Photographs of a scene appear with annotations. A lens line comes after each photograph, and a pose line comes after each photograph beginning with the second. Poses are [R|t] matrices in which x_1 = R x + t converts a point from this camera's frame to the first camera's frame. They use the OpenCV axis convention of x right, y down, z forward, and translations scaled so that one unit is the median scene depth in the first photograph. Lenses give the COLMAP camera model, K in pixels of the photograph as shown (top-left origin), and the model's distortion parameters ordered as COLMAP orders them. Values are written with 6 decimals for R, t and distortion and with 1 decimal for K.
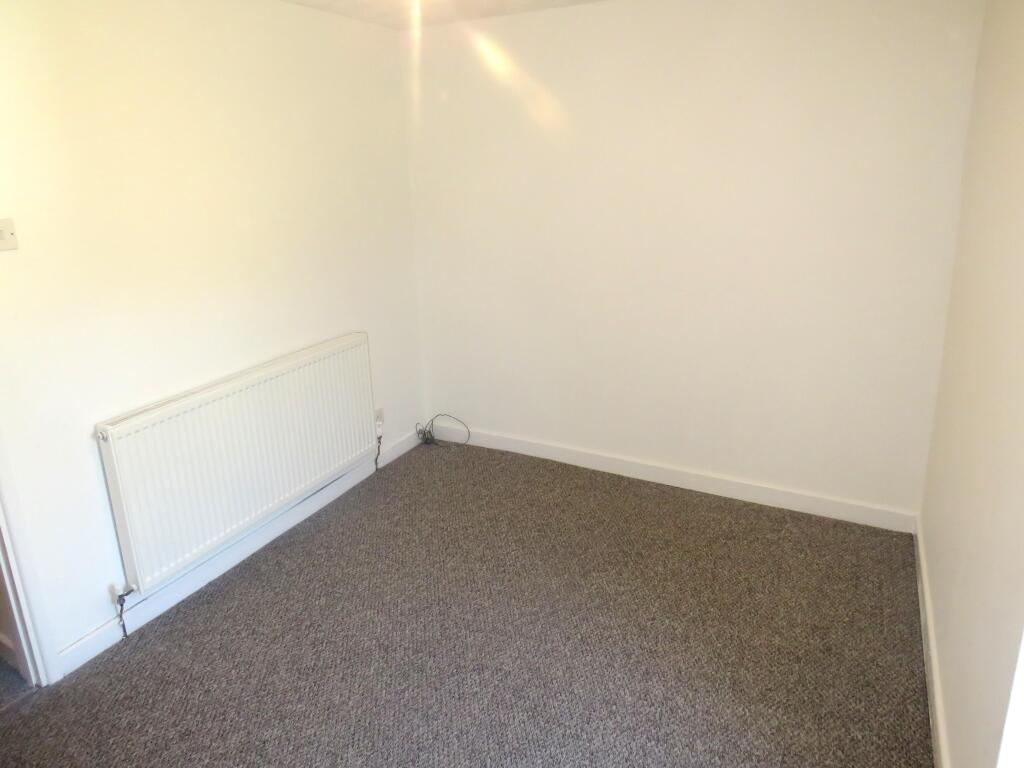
lens RADIAL K [[739.5, 0, 517.2], [0, 739.5, 386.2], [0, 0, 1]] dist [-0.028364, 0.006391]
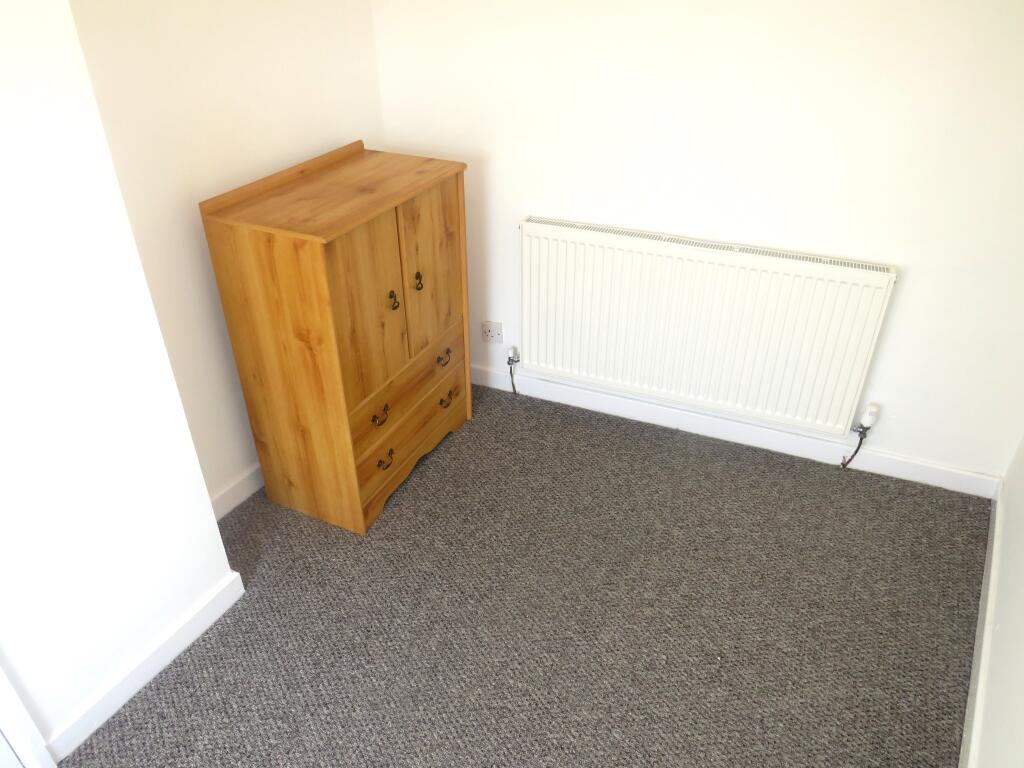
lens RADIAL K [[739.5, 0, 512.2], [0, 739.5, 382.9], [0, 0, 1]] dist [-0.028364, 0.006391]
pose [[-0.006807, 0.552655, -0.833382, 0.374300], [-0.268386, 0.801814, 0.533913, -0.253852], [0.963287, 0.227302, 0.142867, 0.665656]]
